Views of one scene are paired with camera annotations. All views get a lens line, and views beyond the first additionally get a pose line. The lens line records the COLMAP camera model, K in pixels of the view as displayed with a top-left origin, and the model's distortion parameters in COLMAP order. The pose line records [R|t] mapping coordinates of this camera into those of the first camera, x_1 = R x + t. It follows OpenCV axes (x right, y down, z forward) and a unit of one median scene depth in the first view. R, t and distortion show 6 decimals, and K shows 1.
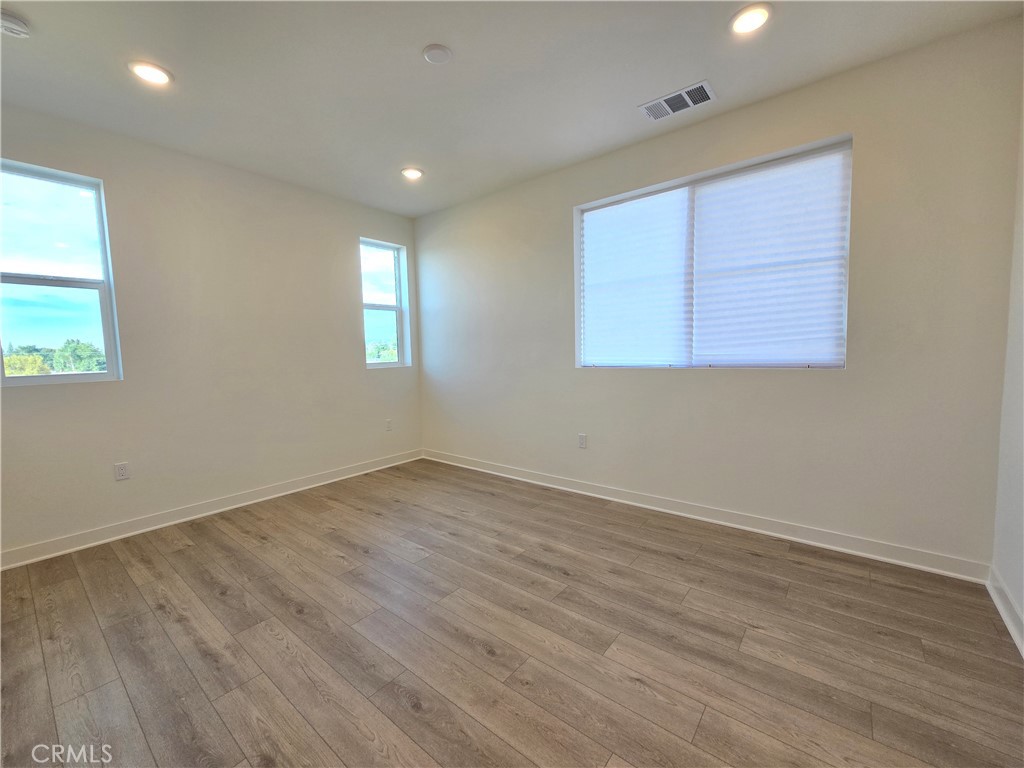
lens RADIAL K [[423.3, 0, 512.0], [0, 423.3, 384.0], [0, 0, 1]] dist [-0.001346, 0.000537]
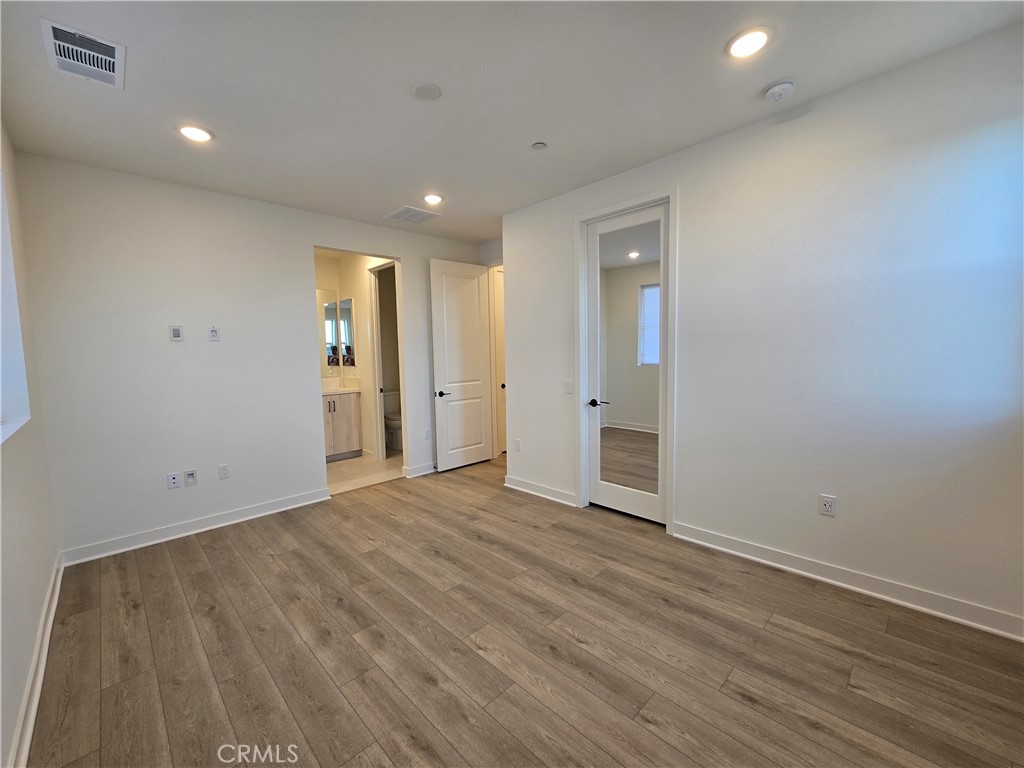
lens RADIAL K [[423.3, 0, 512.0], [0, 423.3, 384.0], [0, 0, 1]] dist [-0.001346, 0.000537]
pose [[-0.992009, 0.038857, 0.120035, -0.414698], [0.058097, 0.985208, 0.161211, -0.202603], [-0.111995, 0.166896, -0.979593, 1.810395]]
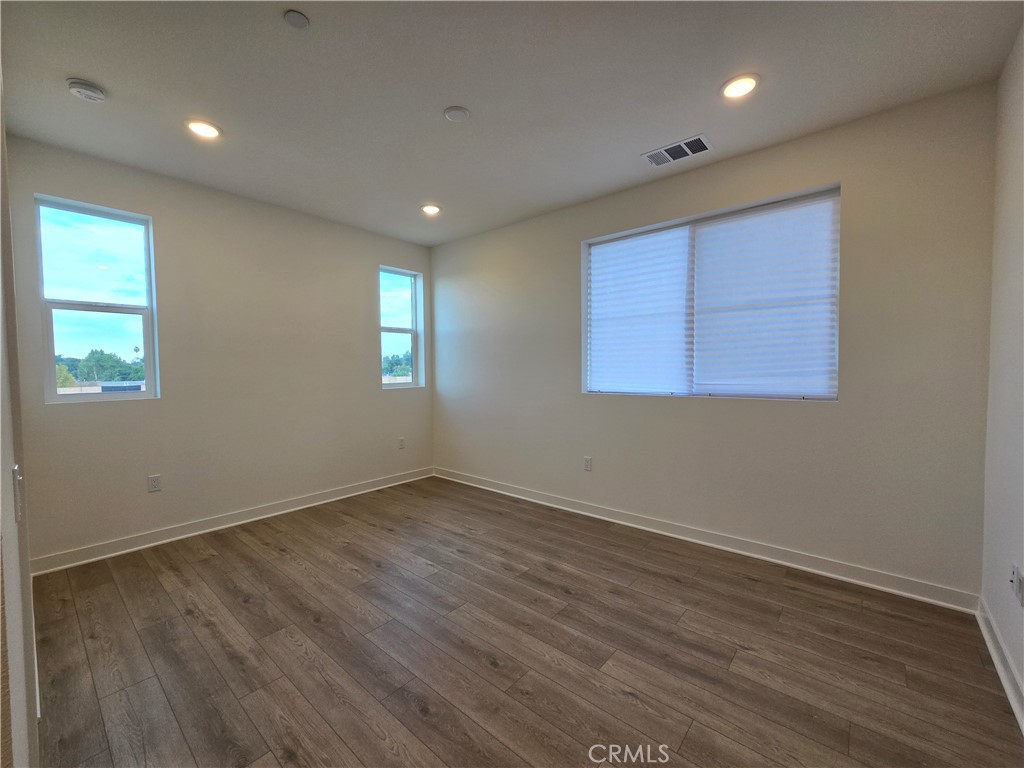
lens RADIAL K [[423.3, 0, 512.0], [0, 423.3, 384.0], [0, 0, 1]] dist [-0.001346, 0.000537]
pose [[0.999508, 0.017222, -0.026202, 0.008114], [-0.018262, 0.999034, -0.039980, -0.022250], [0.025488, 0.040439, 0.998857, -0.069448]]
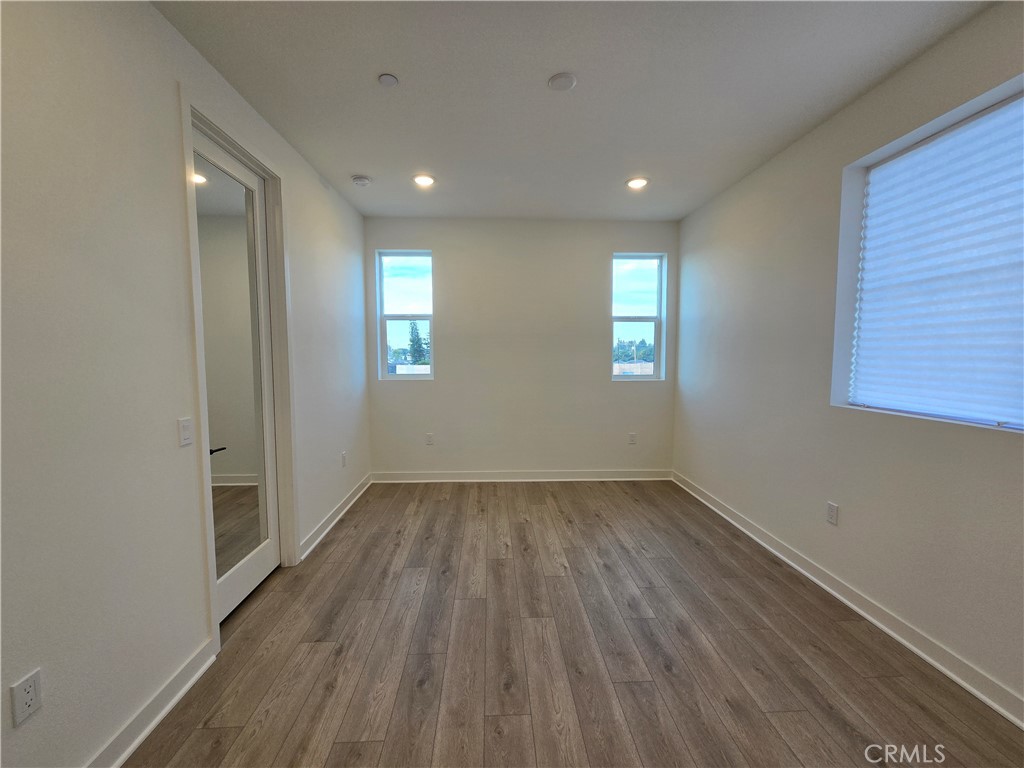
lens RADIAL K [[424.3, 0, 503.6], [0, 424.3, 385.2], [0, 0, 1]] dist [-0.002064, -0.000025]
pose [[0.654464, 0.081161, -0.751724, 0.463926], [-0.076211, 0.996240, 0.041211, -0.084403], [0.752242, 0.030318, 0.658189, 0.224046]]
